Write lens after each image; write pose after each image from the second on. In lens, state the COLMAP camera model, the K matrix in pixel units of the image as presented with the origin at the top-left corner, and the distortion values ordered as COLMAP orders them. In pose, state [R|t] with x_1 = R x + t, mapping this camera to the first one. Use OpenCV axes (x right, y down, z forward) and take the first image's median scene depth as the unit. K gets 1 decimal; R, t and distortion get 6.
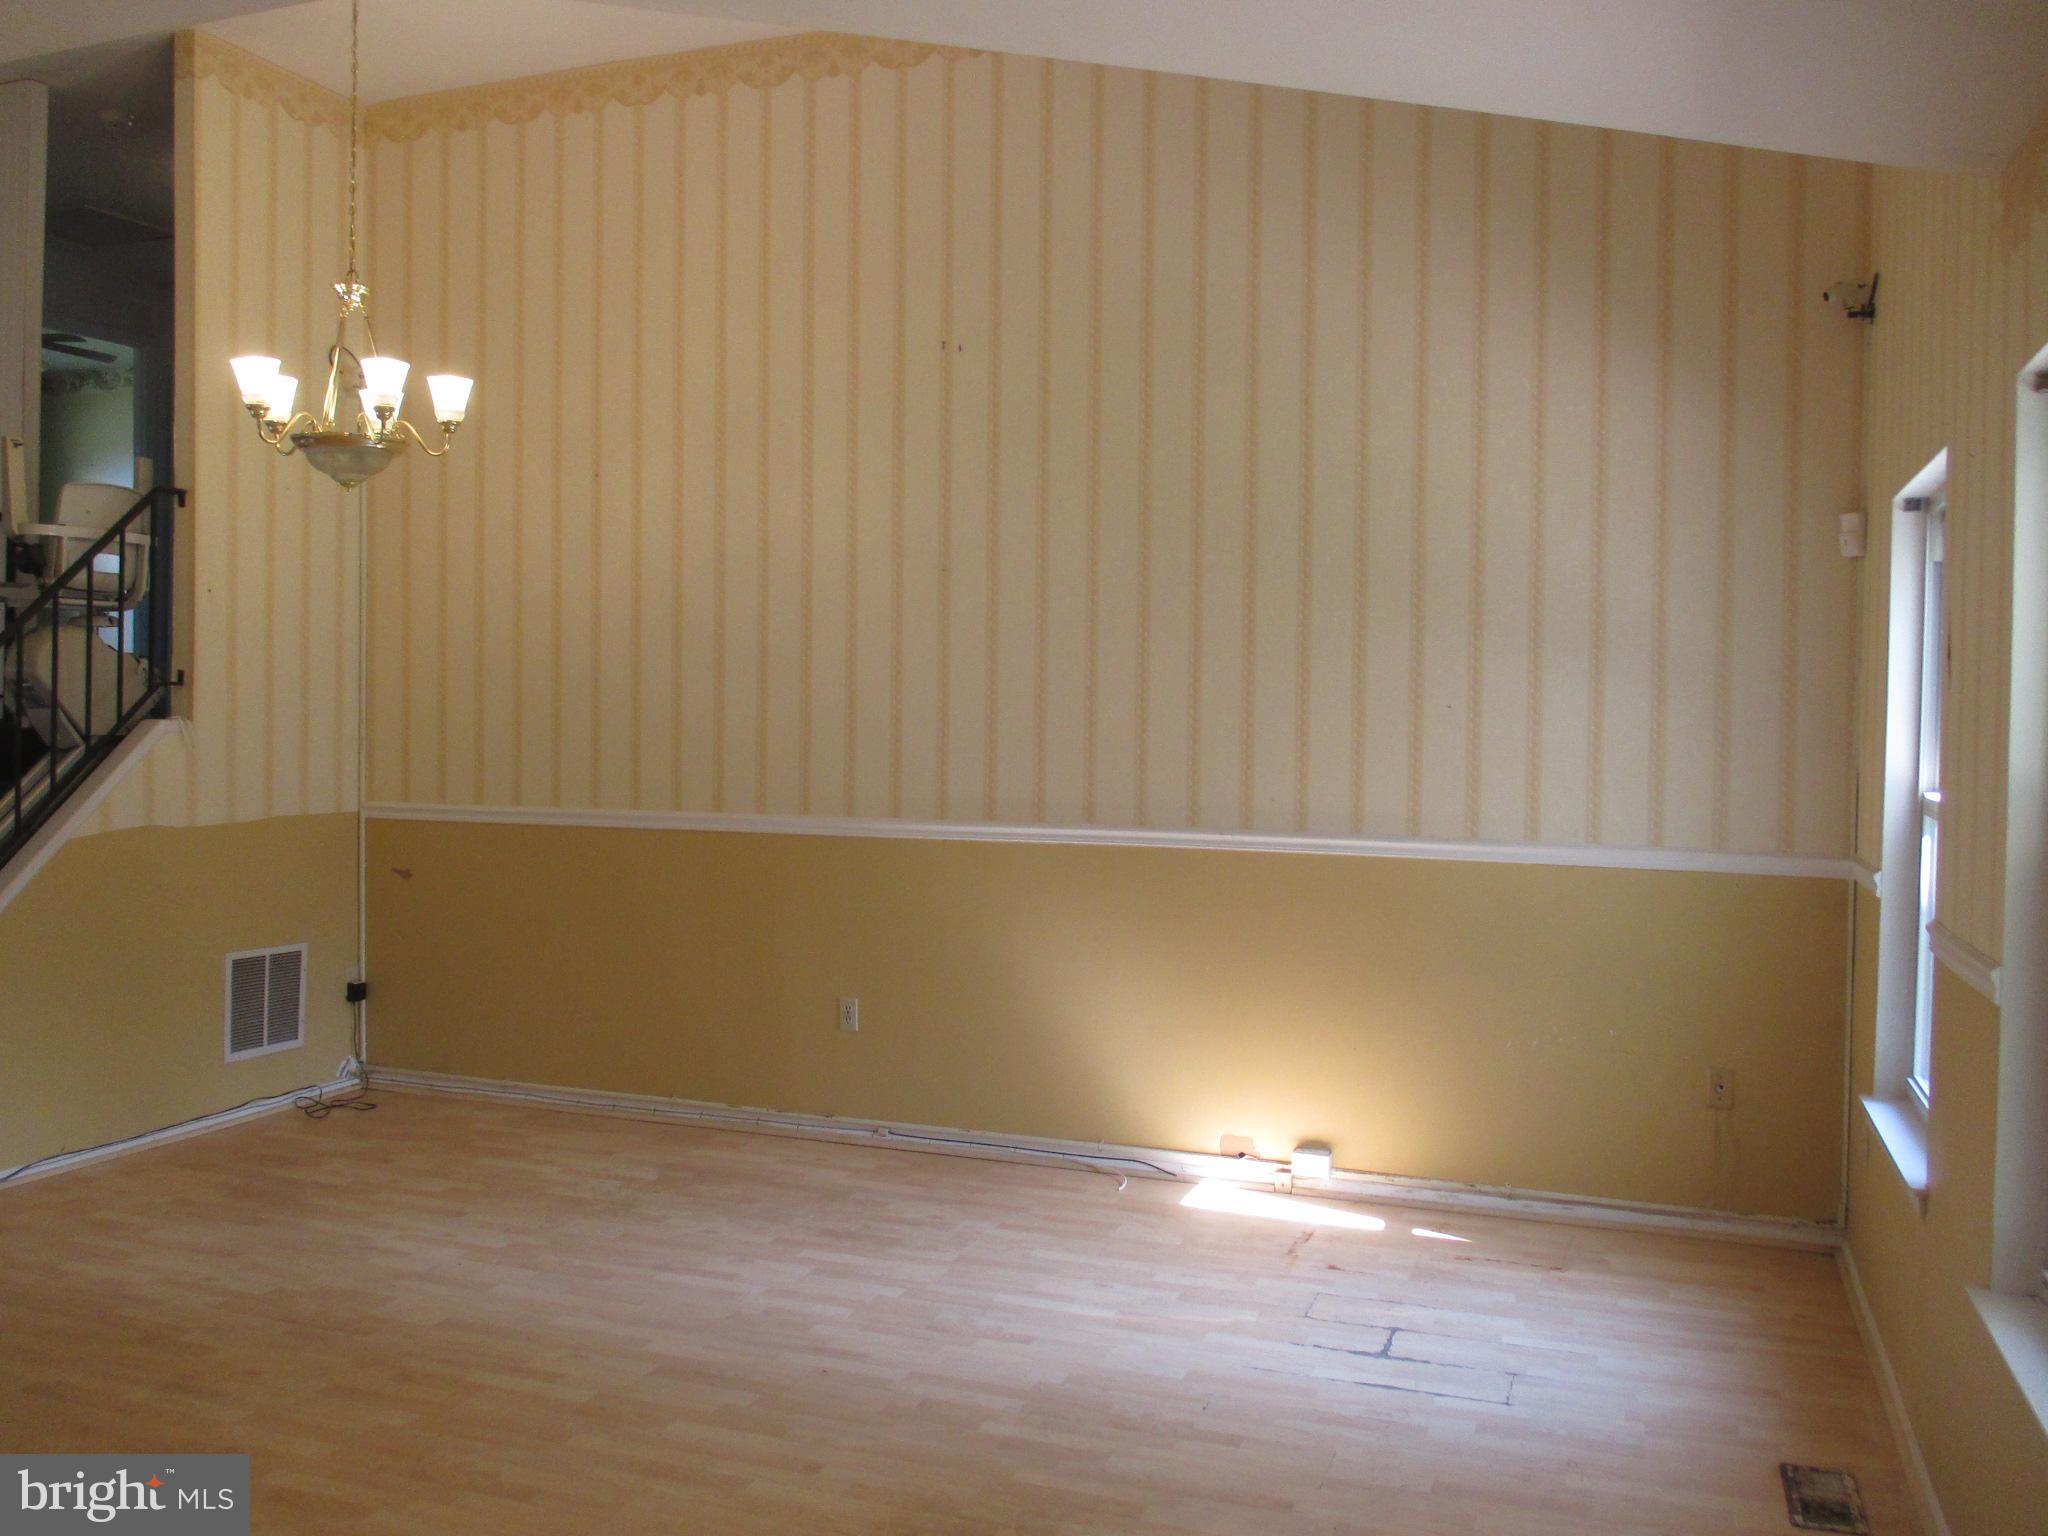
lens RADIAL K [[1714.0, 0, 1023.3], [0, 1714.0, 768.5], [0, 0, 1]] dist [-0.036369, 0.005364]
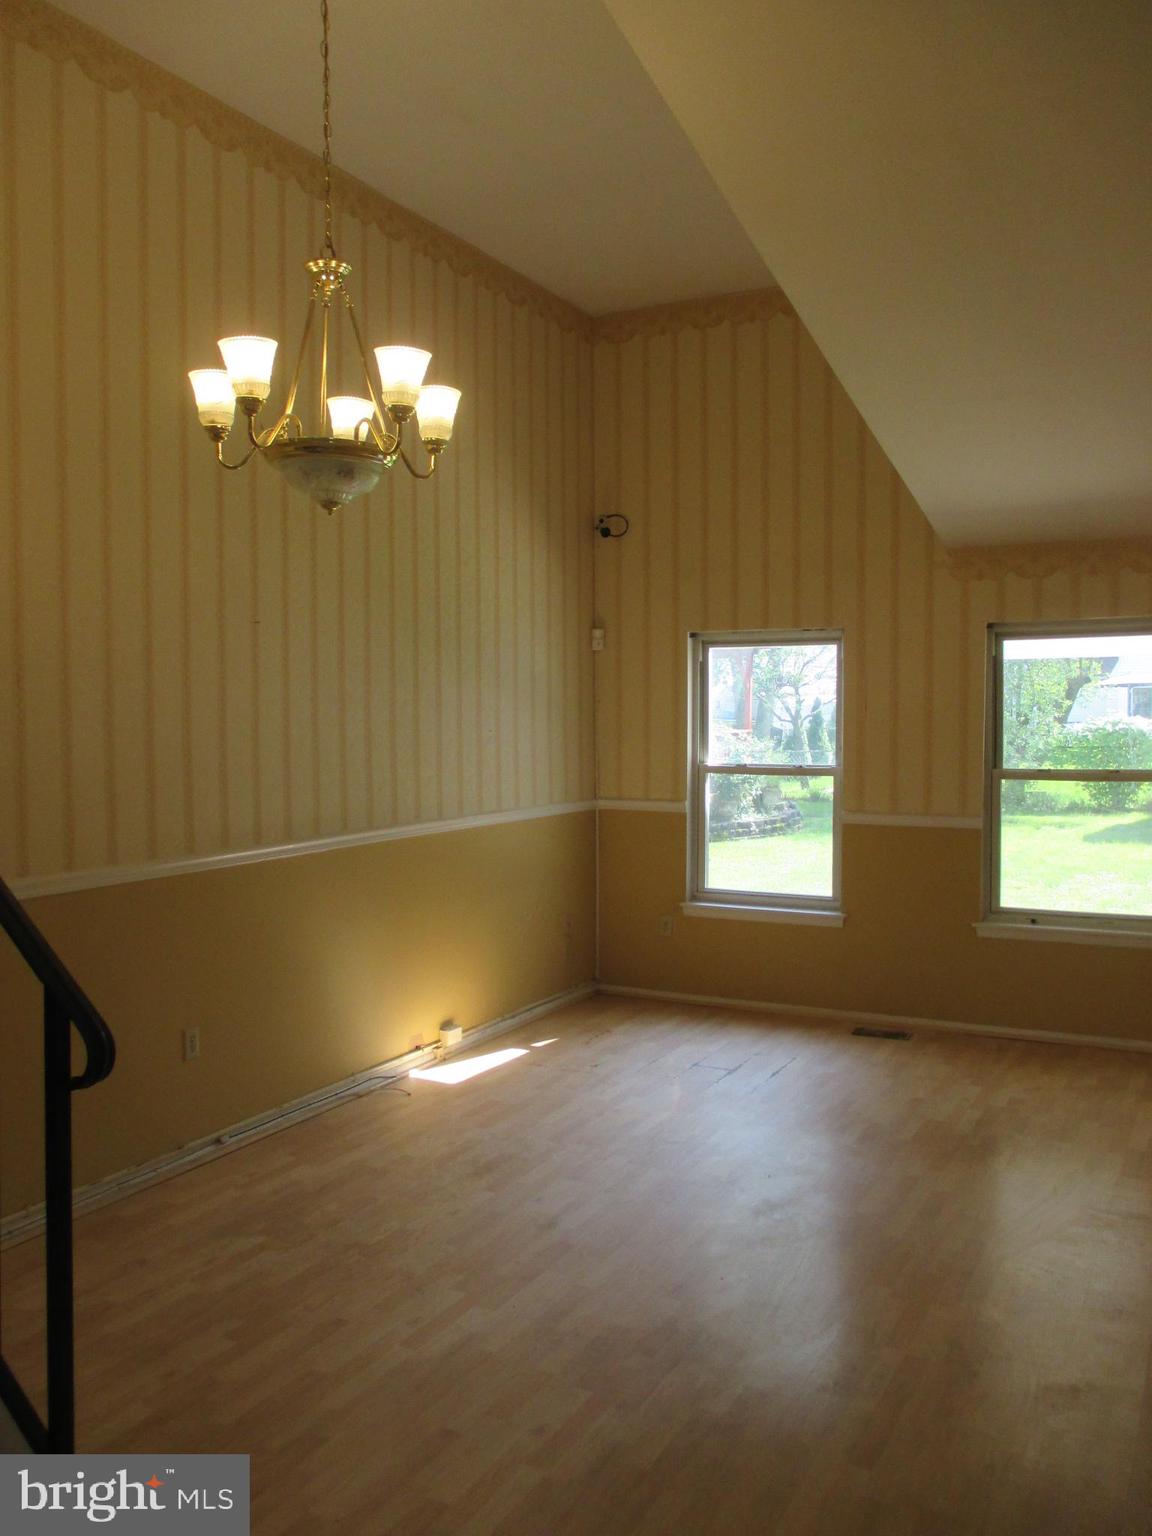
lens RADIAL K [[1285.5, 0, 577.4], [0, 1285.5, 765.9], [0, 0, 1]] dist [-0.036369, 0.005364]
pose [[0.122364, -0.060365, 0.990648, -0.972987], [0.035394, 0.997779, 0.056428, -0.069889], [-0.991854, 0.028158, 0.124228, 0.779523]]
